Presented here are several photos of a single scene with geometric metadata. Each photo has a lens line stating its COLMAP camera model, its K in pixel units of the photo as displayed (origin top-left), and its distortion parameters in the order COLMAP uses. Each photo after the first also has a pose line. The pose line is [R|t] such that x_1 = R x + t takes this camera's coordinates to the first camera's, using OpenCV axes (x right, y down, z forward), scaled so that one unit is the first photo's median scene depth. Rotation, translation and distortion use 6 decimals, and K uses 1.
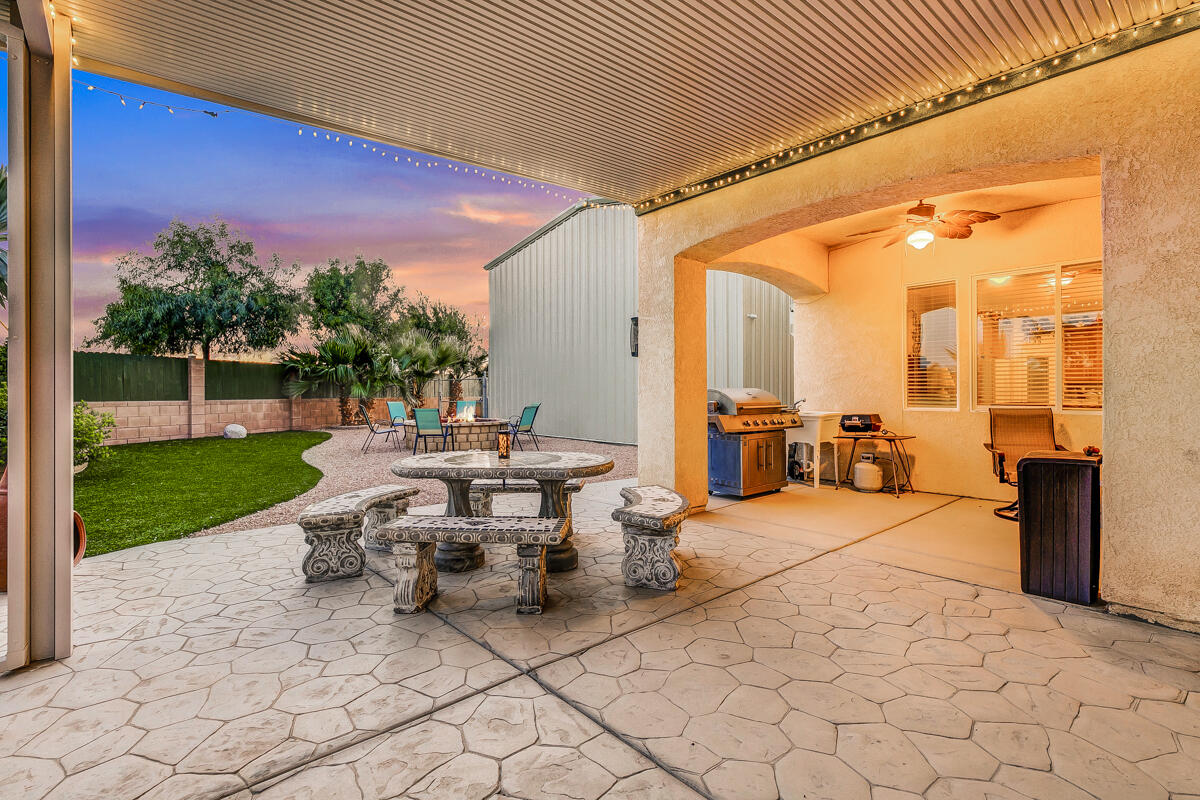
lens RADIAL K [[541.0, 0, 596.5], [0, 541.0, 395.0], [0, 0, 1]] dist [-0.000478, -0.000128]
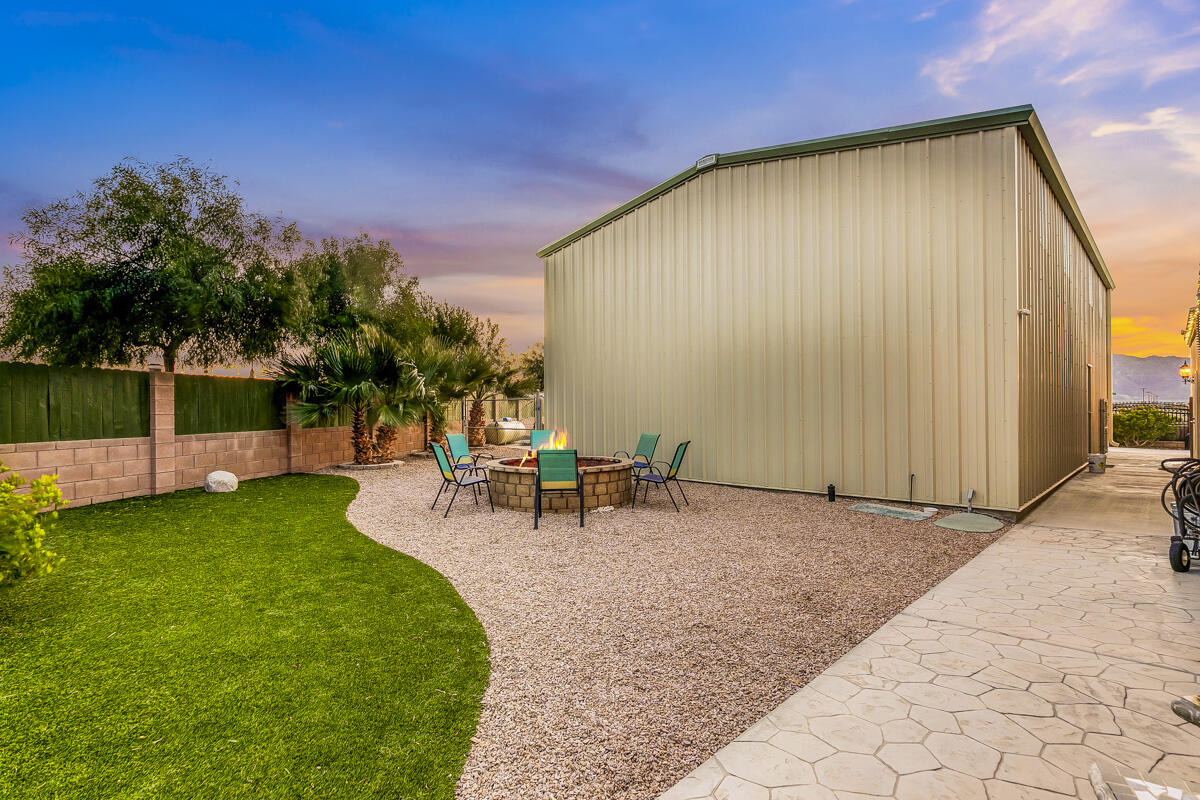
lens RADIAL K [[580.4, 0, 602.2], [0, 580.4, 405.3], [0, 0, 1]] dist [0.002529, 0.000294]
pose [[0.997065, -0.003776, 0.076460, -0.237797], [0.004672, 0.999922, -0.011543, -0.014534], [-0.076411, 0.011866, 0.997006, 0.233709]]
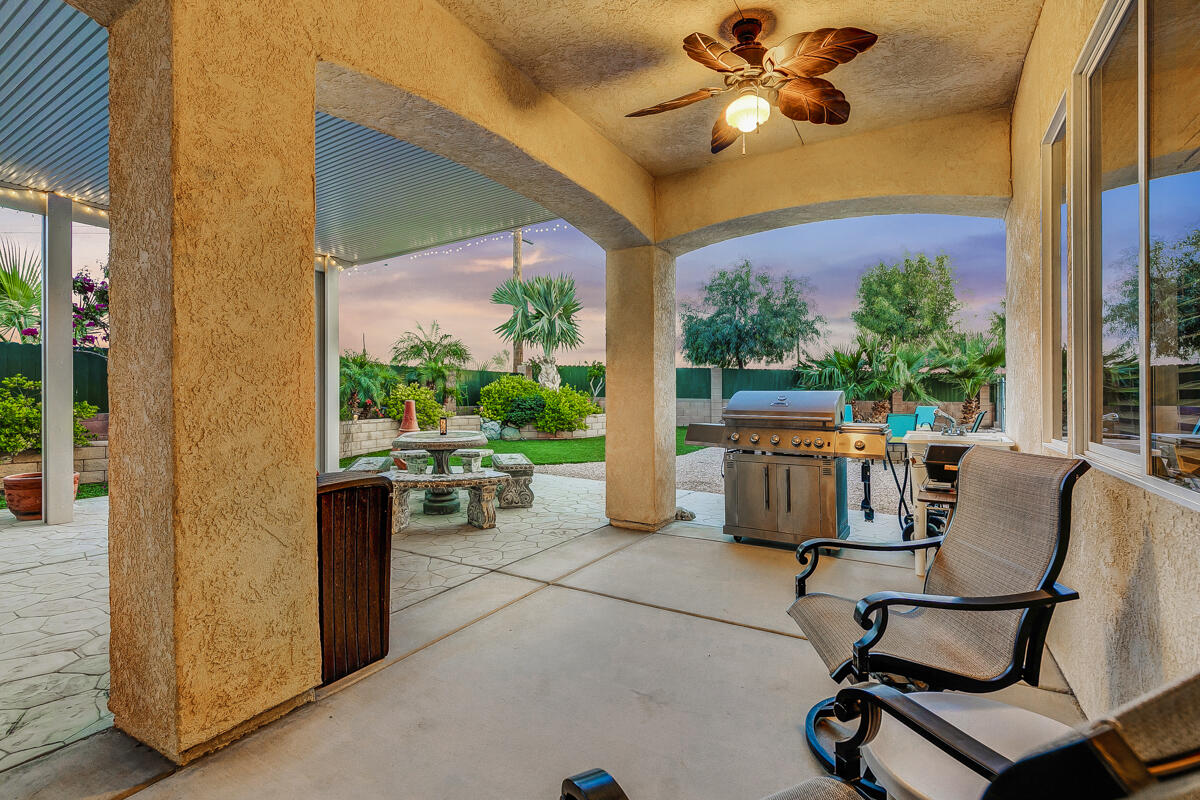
lens RADIAL K [[541.0, 0, 596.5], [0, 541.0, 395.0], [0, 0, 1]] dist [-0.000478, -0.000128]
pose [[0.297420, -0.002264, -0.954744, 0.409688], [0.000105, 0.999997, -0.002339, 0.003714], [0.954747, 0.000595, 0.297419, 0.283352]]
